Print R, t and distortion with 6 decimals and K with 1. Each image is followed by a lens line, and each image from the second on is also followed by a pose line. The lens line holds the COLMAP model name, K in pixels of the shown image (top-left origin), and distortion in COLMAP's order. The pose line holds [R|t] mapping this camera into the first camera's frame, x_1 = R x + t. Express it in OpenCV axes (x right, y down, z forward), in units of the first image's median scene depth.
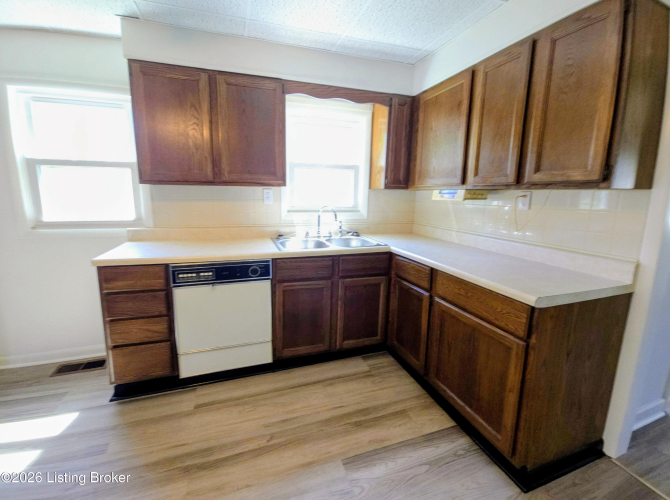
lens RADIAL K [[289.1, 0, 322.3], [0, 289.1, 241.8], [0, 0, 1]] dist [-0.001587, -0.001486]
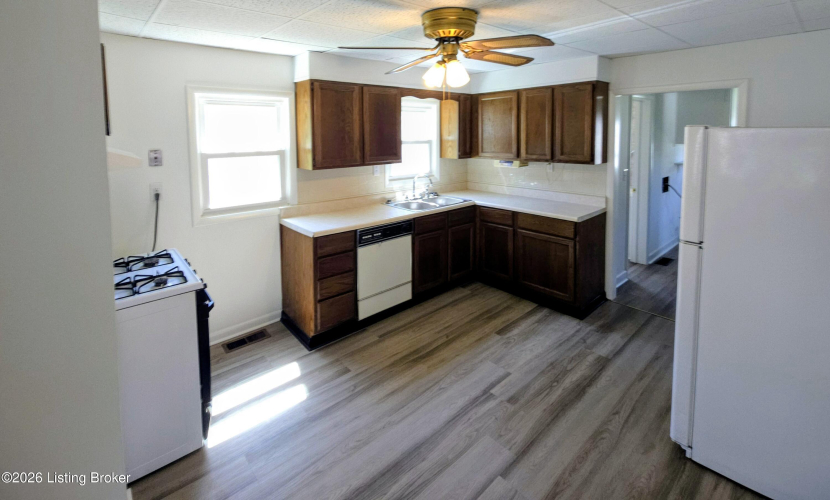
lens RADIAL K [[374.1, 0, 411.7], [0, 374.1, 160.2], [0, 0, 1]] dist [-0.000608, 0.000558]
pose [[0.913042, -0.052719, 0.404444, -0.920908], [0.093241, 0.992332, -0.081142, -0.073952], [-0.397065, 0.111797, 0.910956, -0.679409]]
